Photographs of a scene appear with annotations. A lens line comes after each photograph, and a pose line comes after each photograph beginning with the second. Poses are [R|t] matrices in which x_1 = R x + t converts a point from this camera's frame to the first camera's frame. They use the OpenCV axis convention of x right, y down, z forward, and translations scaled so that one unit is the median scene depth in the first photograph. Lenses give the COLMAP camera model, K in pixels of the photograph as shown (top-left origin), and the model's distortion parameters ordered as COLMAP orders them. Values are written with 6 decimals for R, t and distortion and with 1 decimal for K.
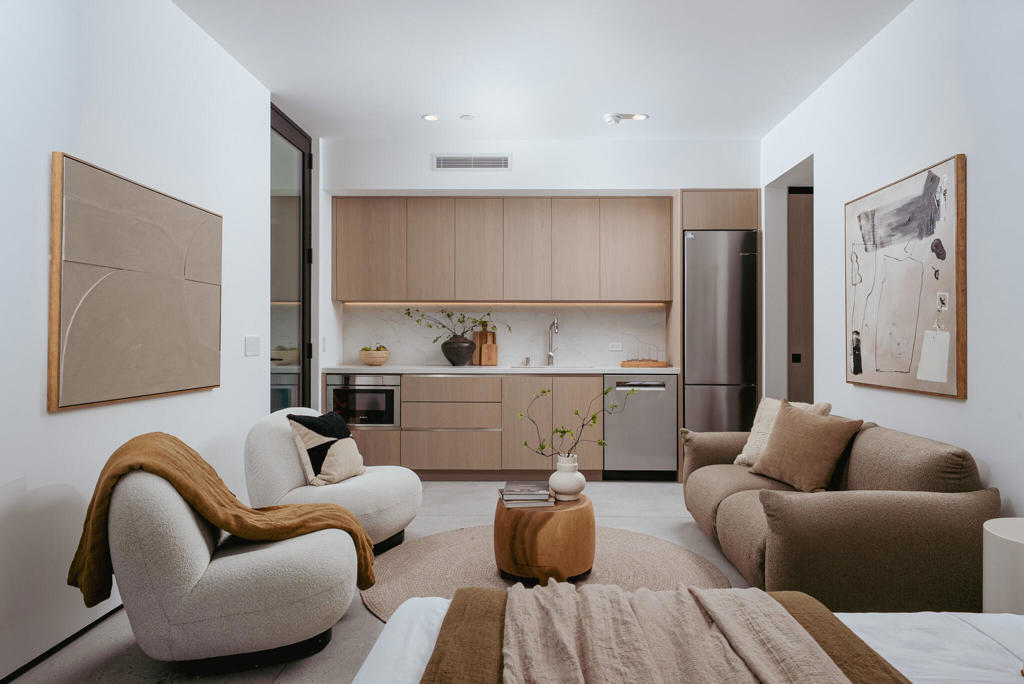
lens RADIAL K [[657.4, 0, 512.9], [0, 657.4, 337.8], [0, 0, 1]] dist [0.000340, 0.000078]
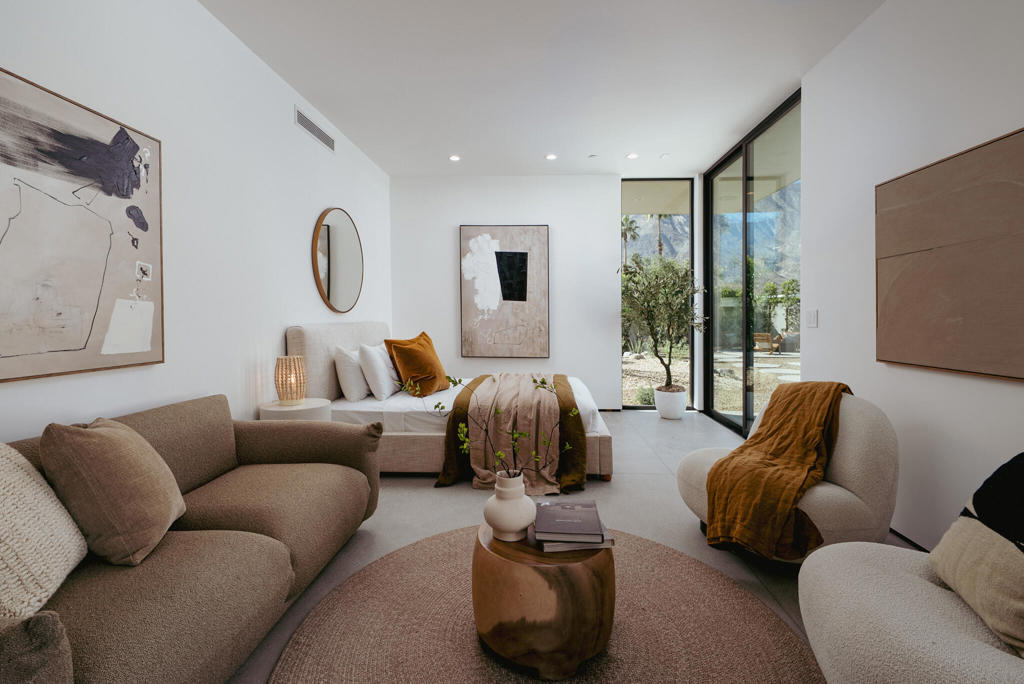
lens RADIAL K [[459.0, 0, 514.8], [0, 459.0, 335.5], [0, 0, 1]] dist [0.000652, -0.000093]
pose [[-0.999821, 0.000996, 0.018874, 0.064838], [0.001713, 0.999275, 0.038042, 0.017155], [-0.018822, 0.038067, -0.999098, 1.673741]]
